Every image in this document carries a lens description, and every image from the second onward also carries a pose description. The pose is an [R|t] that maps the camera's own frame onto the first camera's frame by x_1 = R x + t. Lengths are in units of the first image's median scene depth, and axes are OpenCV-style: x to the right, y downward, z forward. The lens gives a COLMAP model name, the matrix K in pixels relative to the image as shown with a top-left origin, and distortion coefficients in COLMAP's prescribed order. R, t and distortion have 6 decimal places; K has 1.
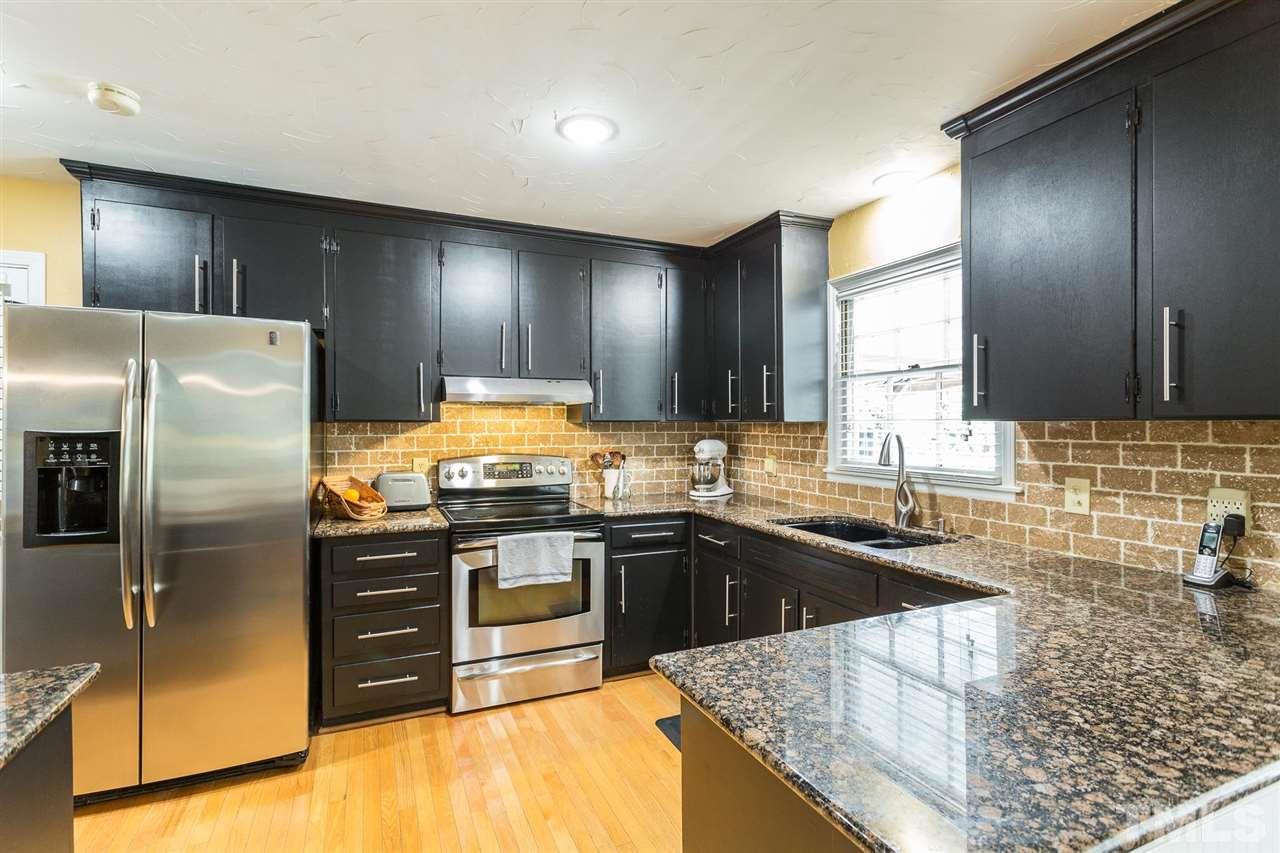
lens RADIAL K [[610.4, 0, 640.2], [0, 610.4, 417.5], [0, 0, 1]] dist [0.001904, 0.001179]
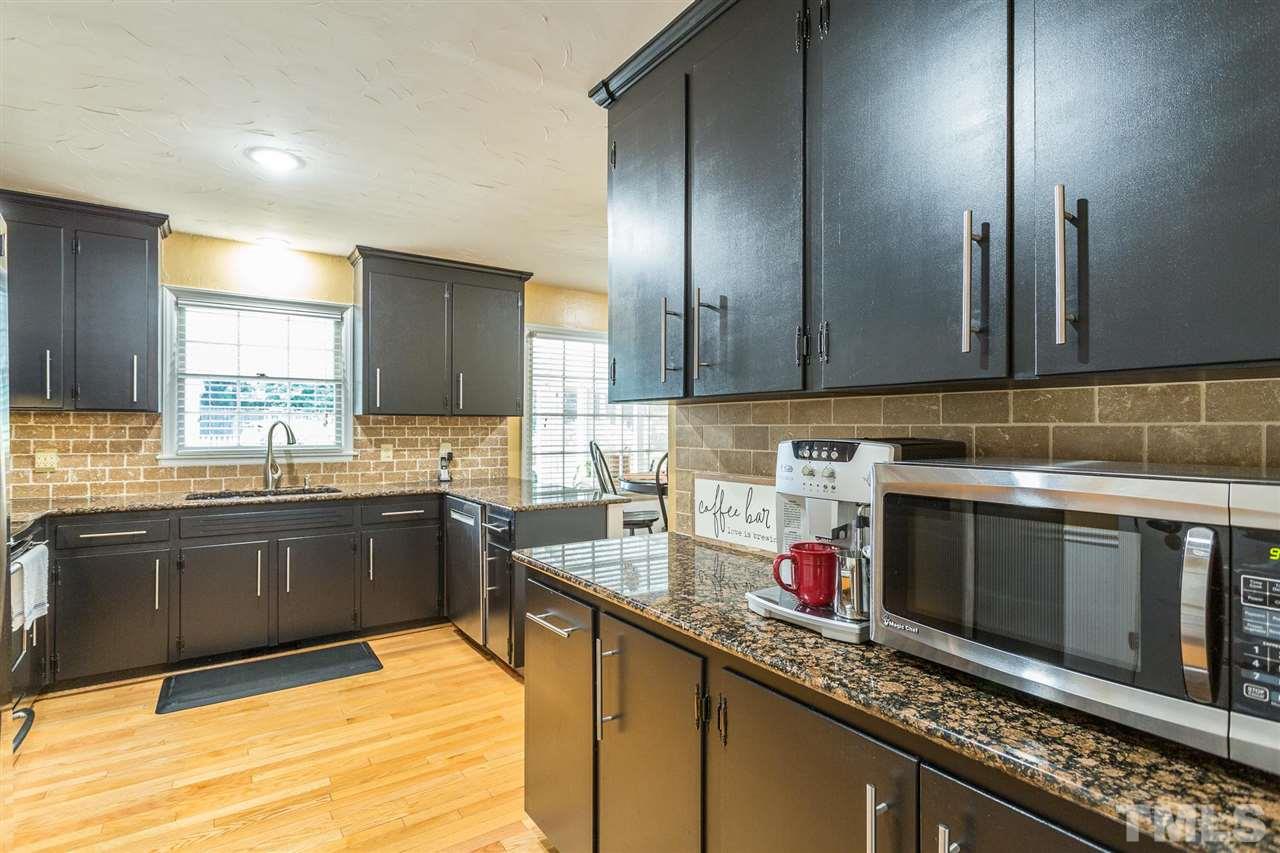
lens RADIAL K [[610.4, 0, 640.2], [0, 610.4, 417.5], [0, 0, 1]] dist [0.001904, 0.001179]
pose [[-0.188318, 0.016017, 0.981978, -1.330836], [-0.012916, 0.999740, -0.018784, 0.034950], [-0.982023, -0.016221, -0.188062, 0.517121]]
